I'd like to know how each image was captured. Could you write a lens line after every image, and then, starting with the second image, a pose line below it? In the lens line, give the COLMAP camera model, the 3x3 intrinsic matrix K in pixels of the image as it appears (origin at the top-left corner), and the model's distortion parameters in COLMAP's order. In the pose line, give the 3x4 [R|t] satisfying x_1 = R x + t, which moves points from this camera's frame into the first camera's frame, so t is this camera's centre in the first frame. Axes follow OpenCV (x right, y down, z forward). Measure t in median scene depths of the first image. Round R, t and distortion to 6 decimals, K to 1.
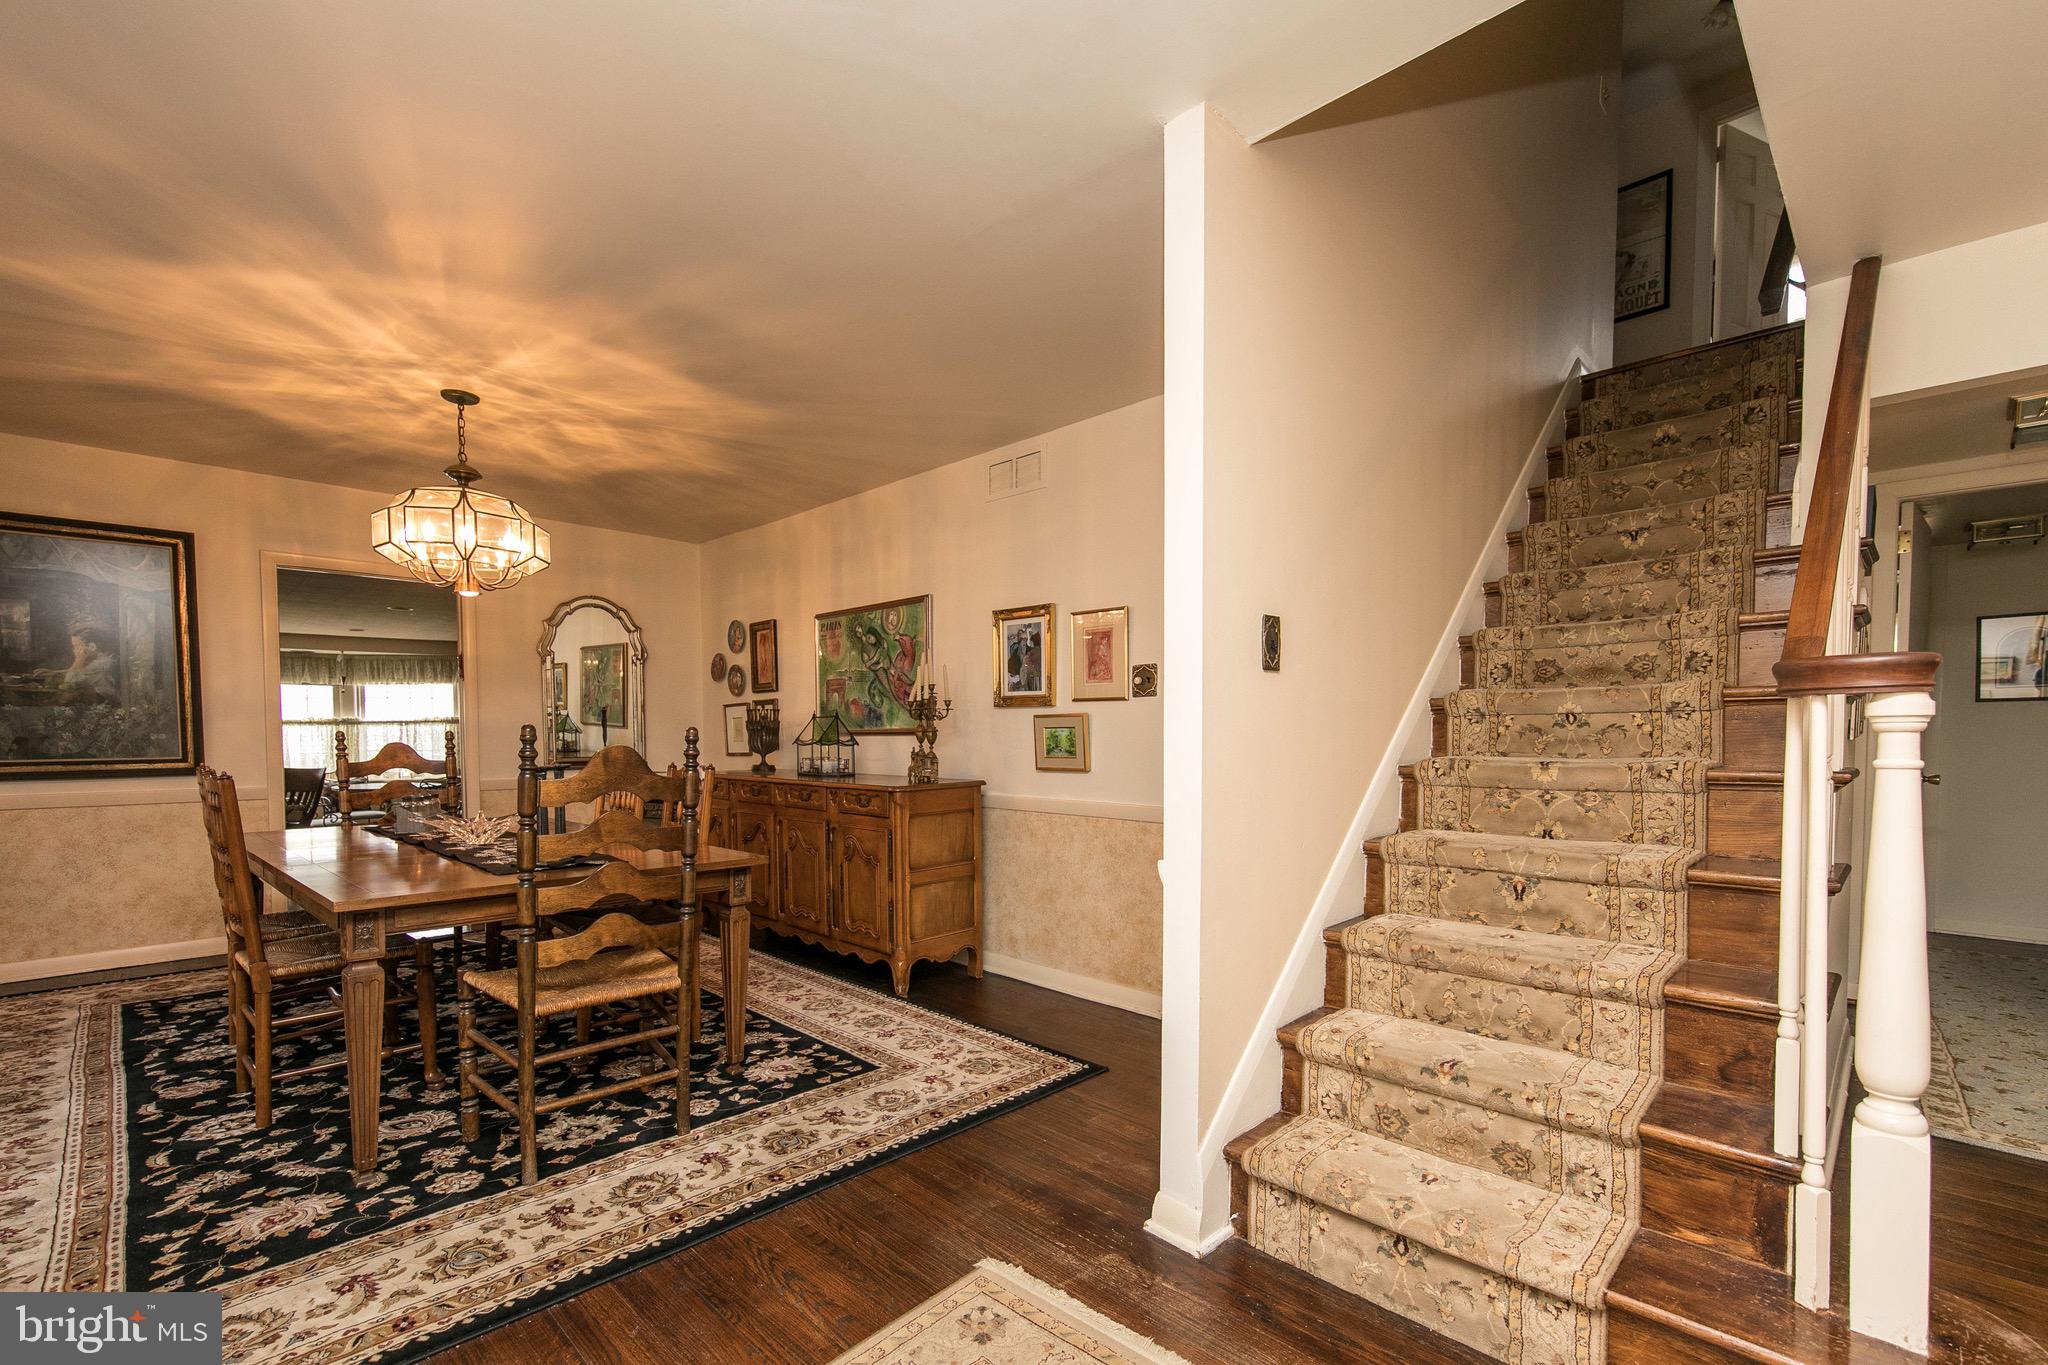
lens RADIAL K [[872.7, 0, 1040.5], [0, 872.7, 759.9], [0, 0, 1]] dist [0.005512, -0.000878]
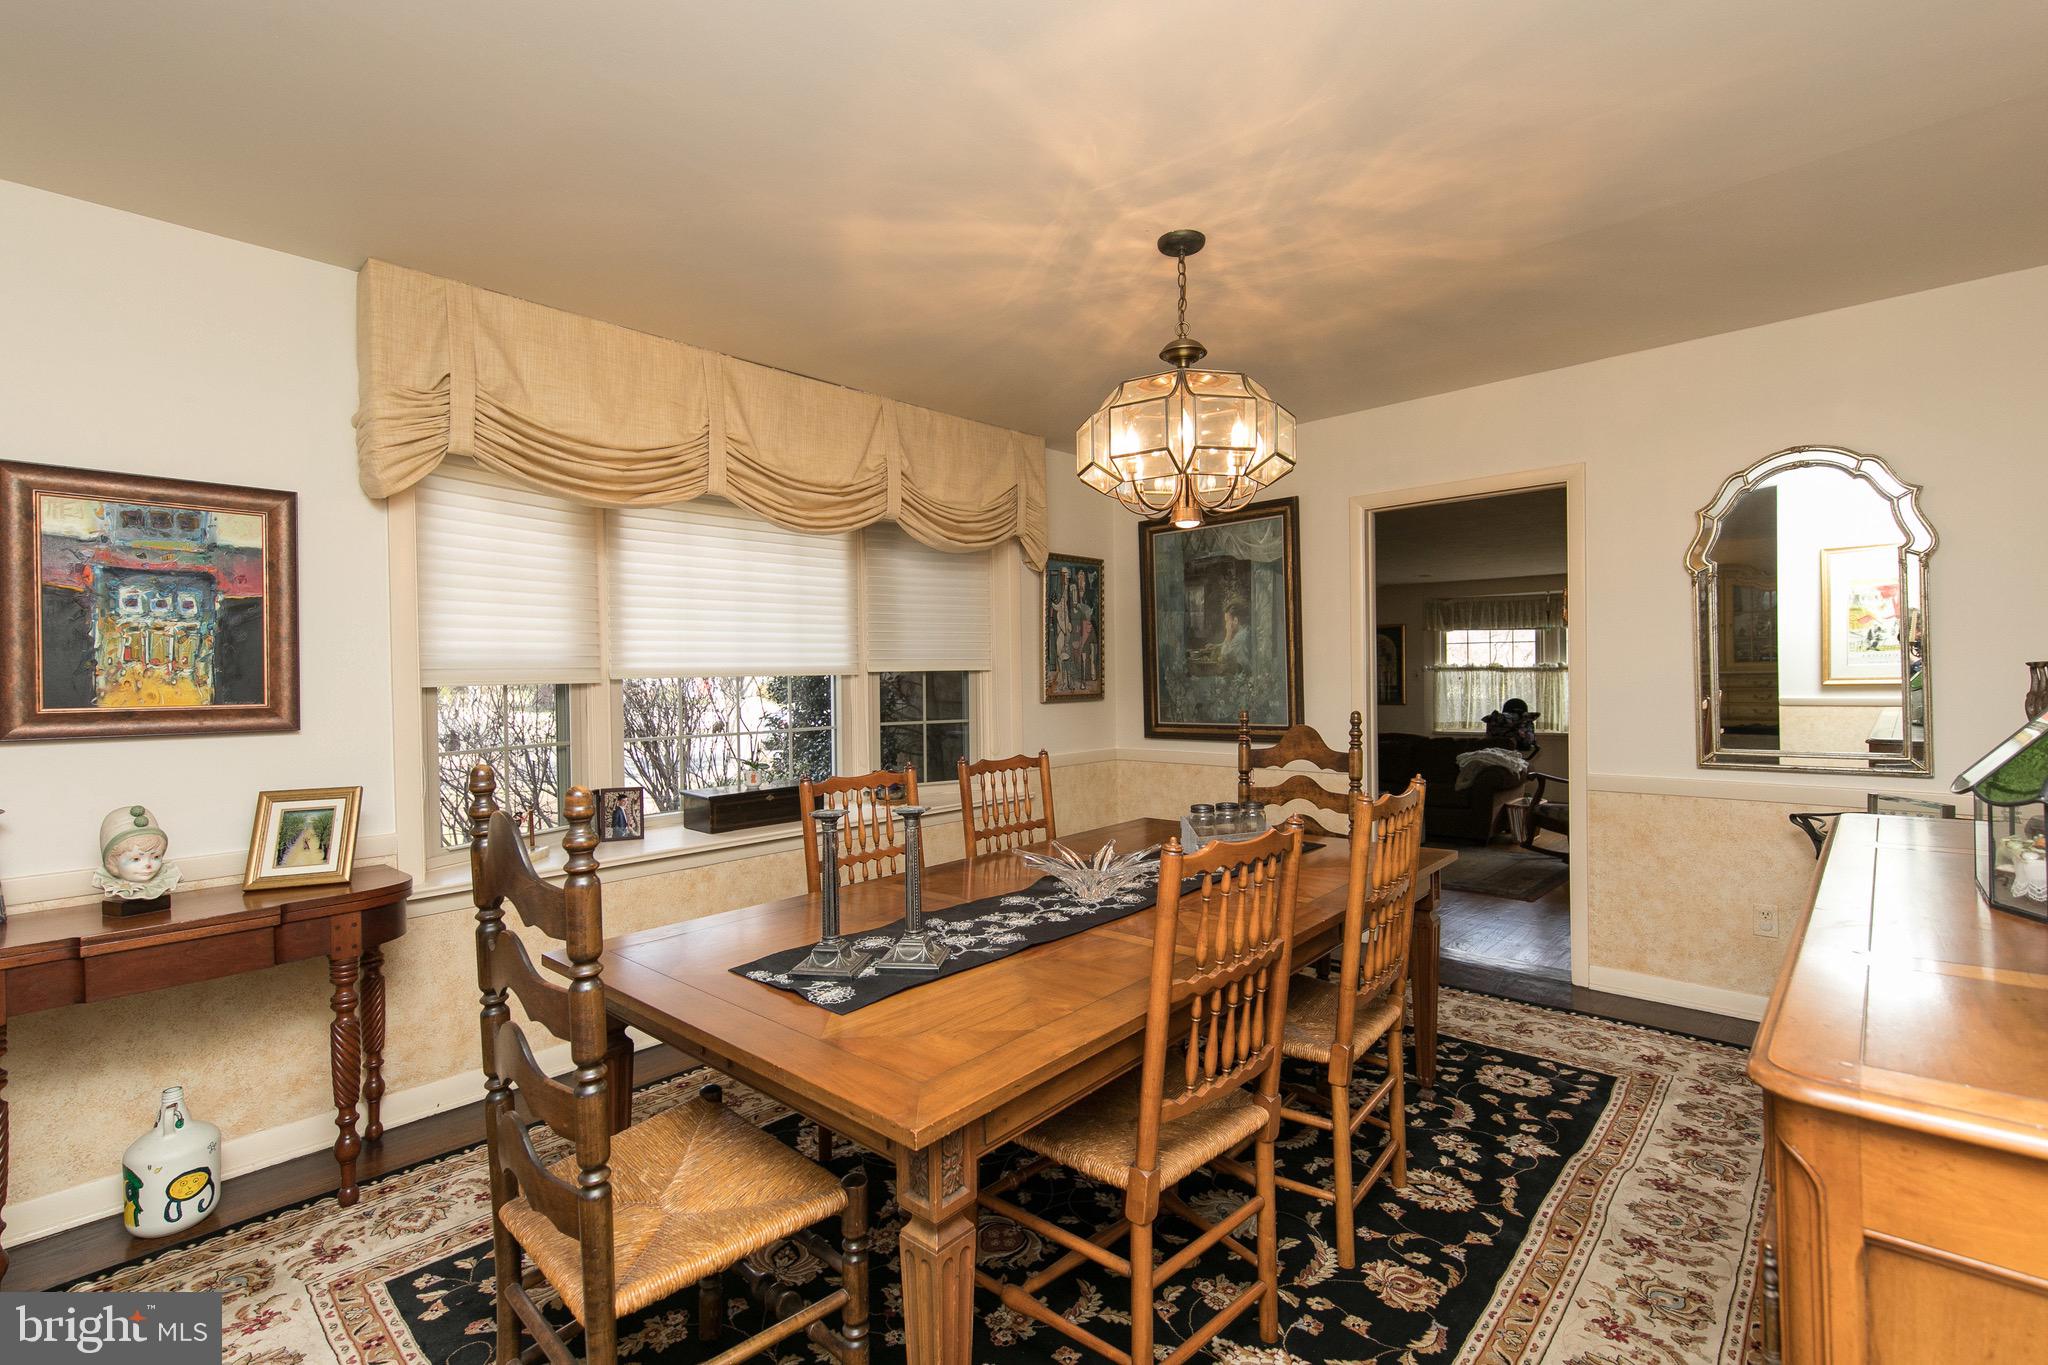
lens RADIAL K [[921.1, 0, 1038.6], [0, 921.1, 676.4], [0, 0, 1]] dist [0.003400, -0.000757]
pose [[0.023470, 0.003049, -0.999720, 0.057548], [-0.014311, 0.999894, 0.002714, -0.061439], [0.999622, 0.014243, 0.023511, 0.751245]]
